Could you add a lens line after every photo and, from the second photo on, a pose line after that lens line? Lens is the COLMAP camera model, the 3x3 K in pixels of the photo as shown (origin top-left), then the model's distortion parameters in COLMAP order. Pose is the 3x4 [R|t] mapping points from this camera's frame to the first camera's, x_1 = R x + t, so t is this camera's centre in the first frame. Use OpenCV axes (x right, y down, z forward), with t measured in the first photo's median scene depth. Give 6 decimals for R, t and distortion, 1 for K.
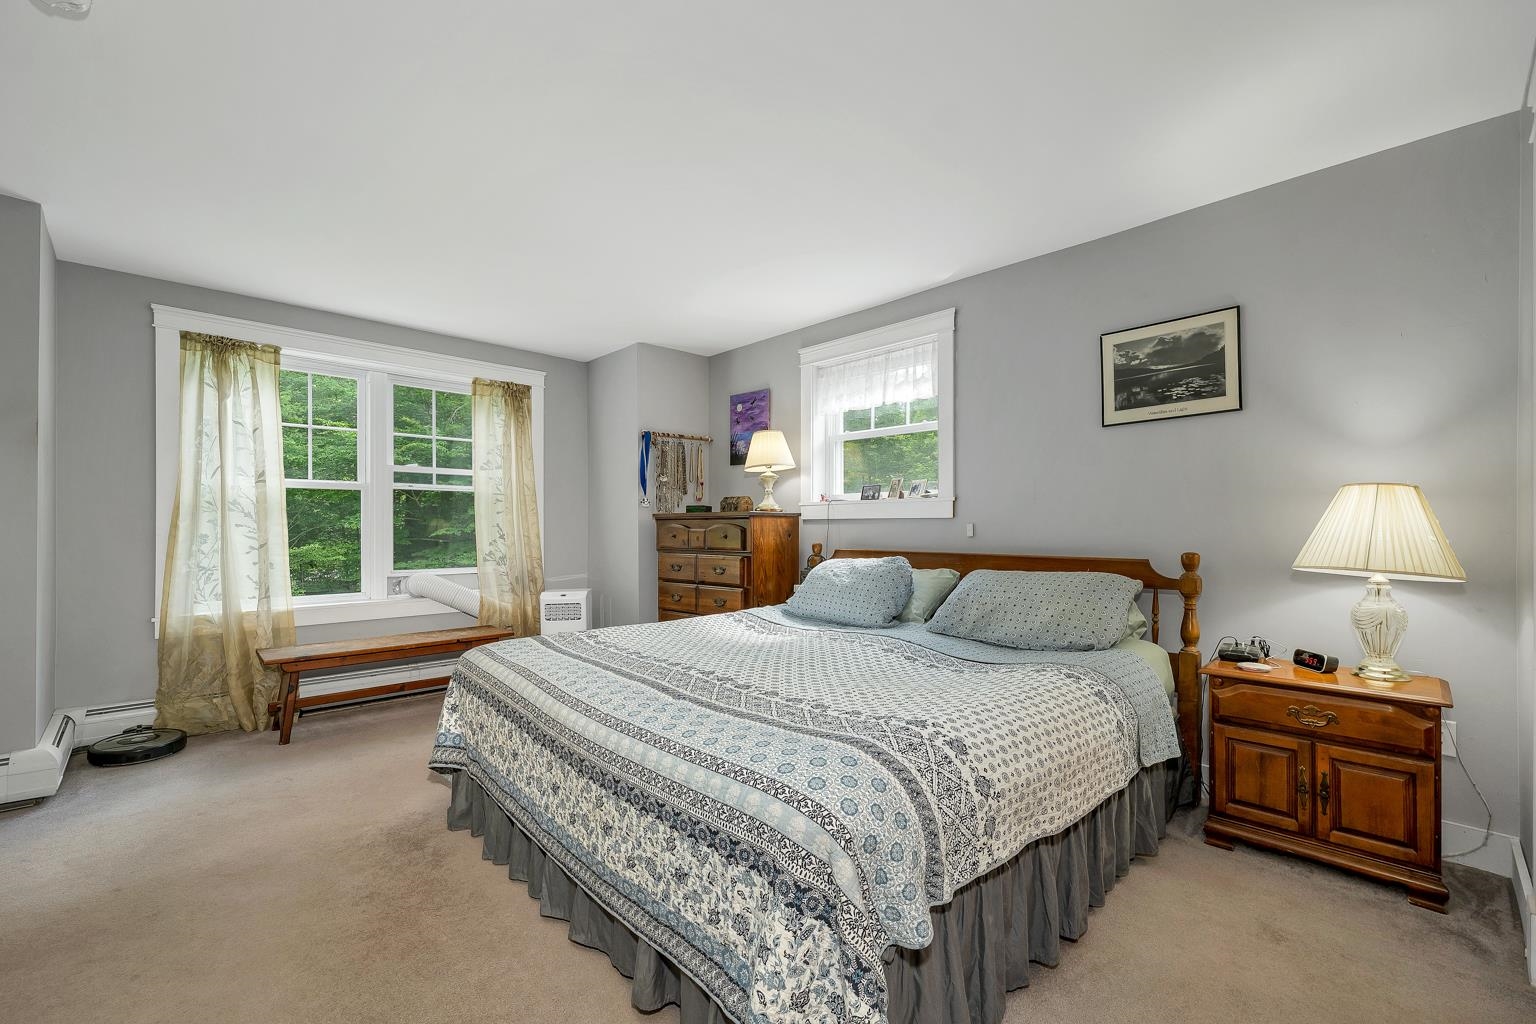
lens RADIAL K [[648.5, 0, 763.8], [0, 648.5, 520.7], [0, 0, 1]] dist [0.003947, -0.000471]
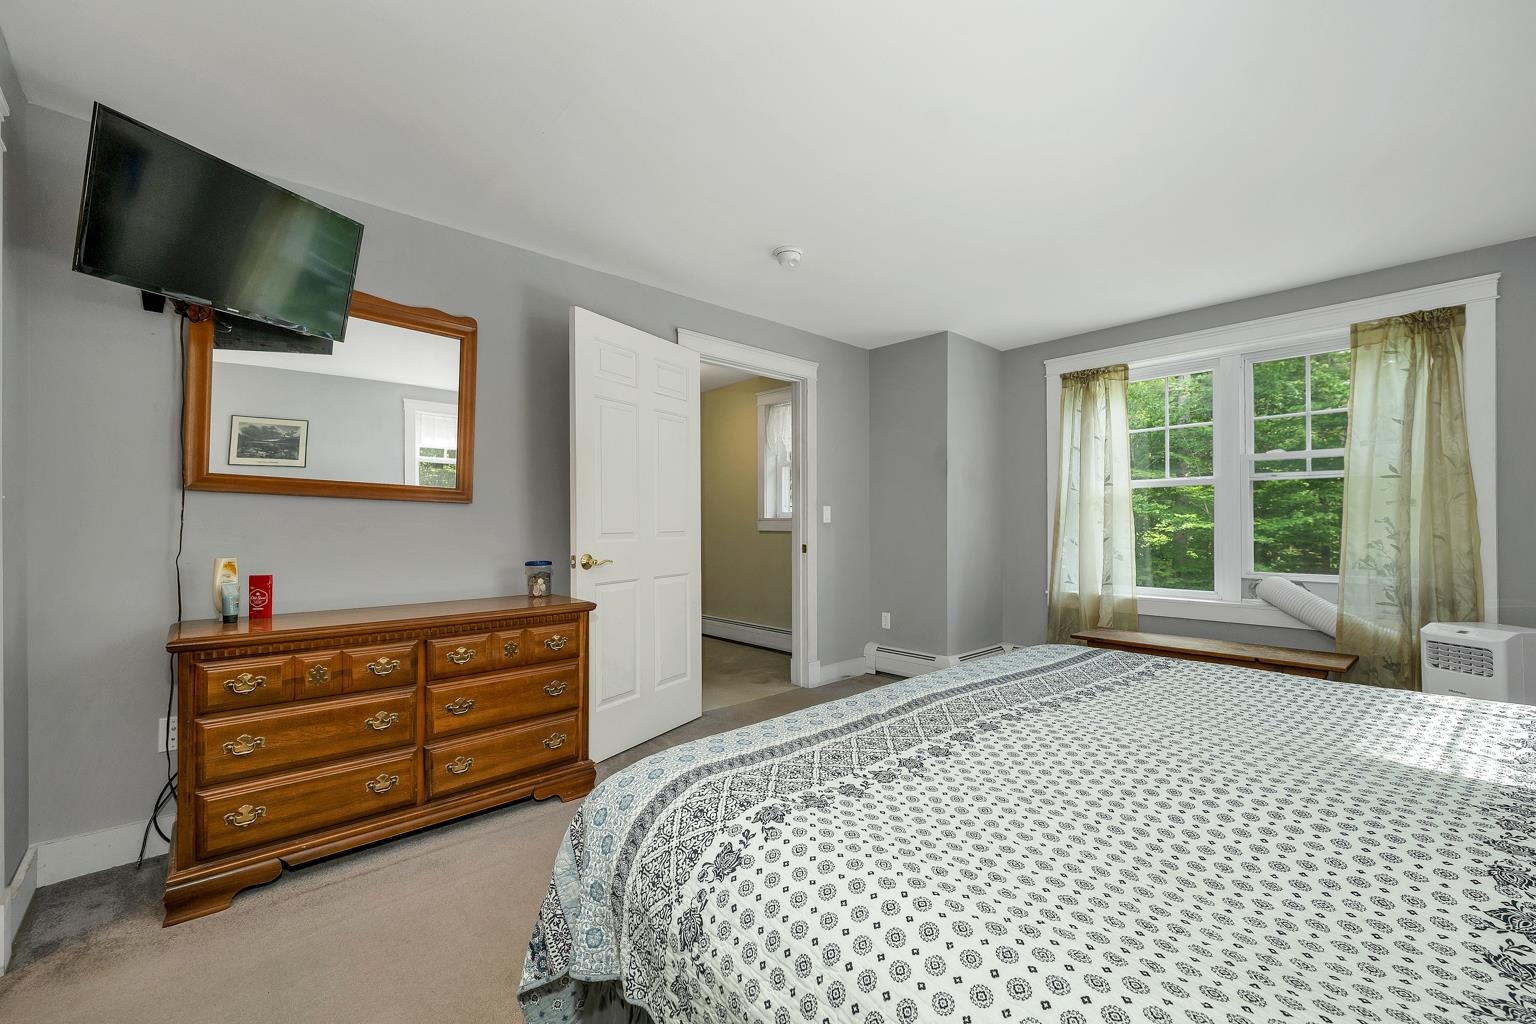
lens RADIAL K [[619.9, 0, 765.4], [0, 619.9, 518.9], [0, 0, 1]] dist [0.004646, 0.000318]
pose [[-0.014057, -0.007844, -0.999870, 0.344869], [0.012173, 0.999894, -0.008015, 0.002938], [0.999827, -0.012284, -0.013960, 0.391924]]
